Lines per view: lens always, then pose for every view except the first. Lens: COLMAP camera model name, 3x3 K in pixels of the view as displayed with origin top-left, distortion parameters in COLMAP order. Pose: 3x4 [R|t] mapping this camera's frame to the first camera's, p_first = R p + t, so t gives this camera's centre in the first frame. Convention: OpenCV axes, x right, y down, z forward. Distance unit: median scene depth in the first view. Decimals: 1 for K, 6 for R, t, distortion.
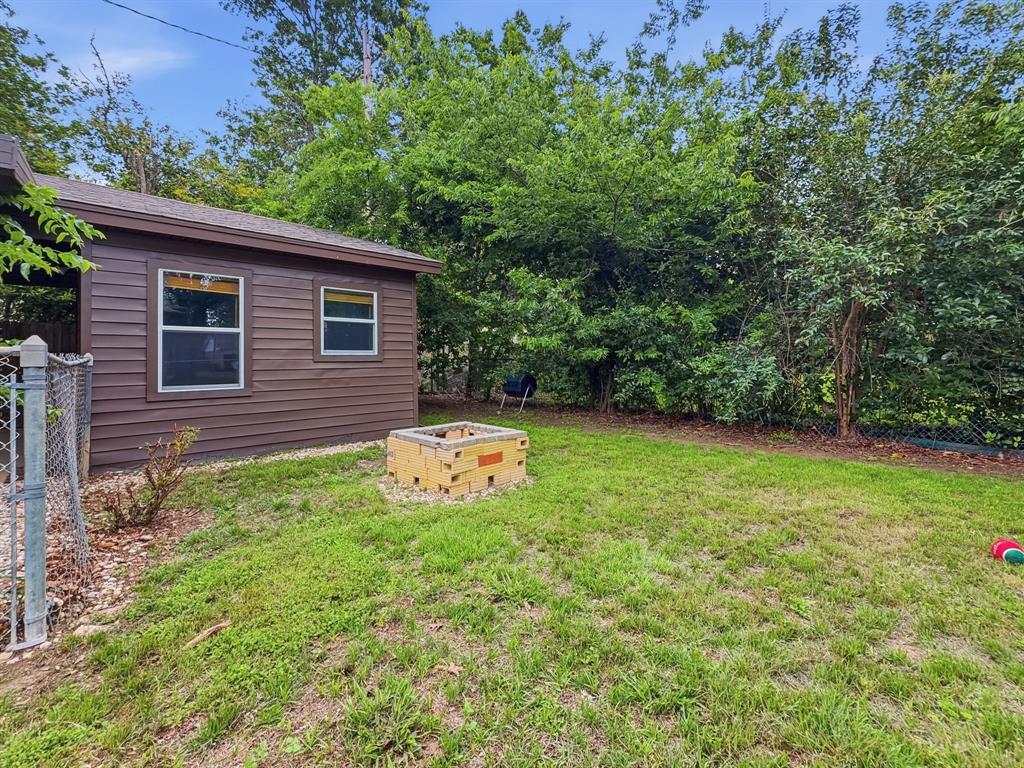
lens RADIAL K [[422.5, 0, 507.3], [0, 422.5, 383.9], [0, 0, 1]] dist [-0.000062, 0.000011]
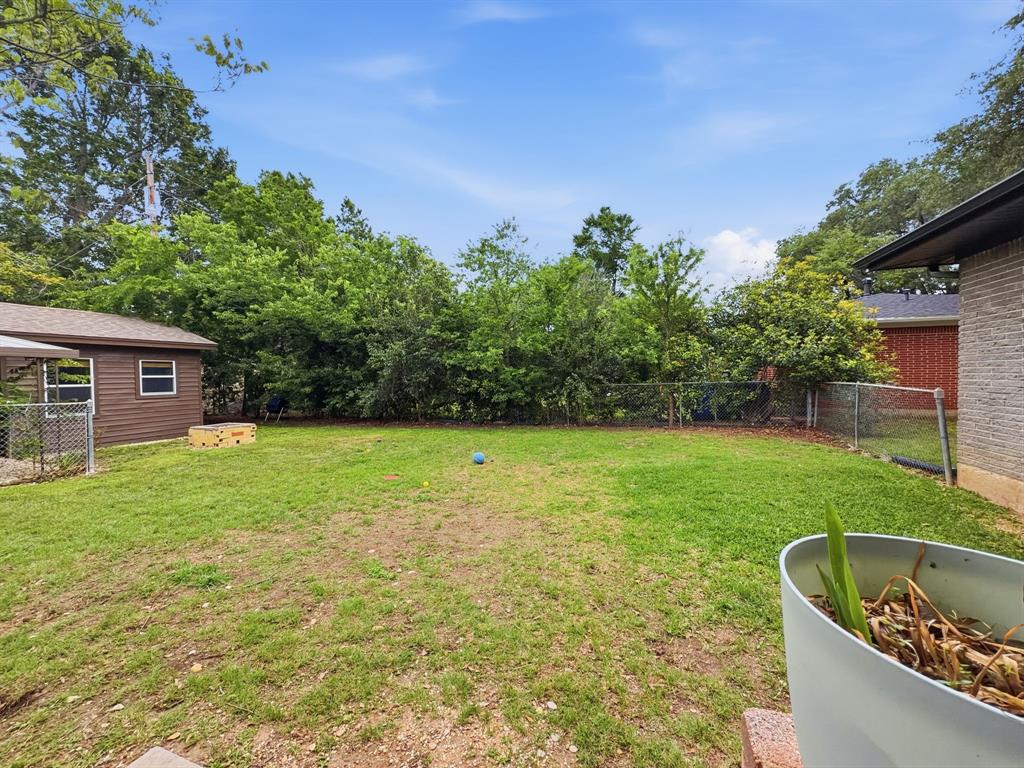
lens RADIAL K [[397.2, 0, 512.0], [0, 397.2, 390.7], [0, 0, 1]] dist [-0.000088, -0.000011]
pose [[0.897333, -0.029150, 0.440390, 0.266413], [0.042096, 0.998920, -0.019655, 0.015754], [-0.439342, 0.036176, 0.897591, -1.290349]]
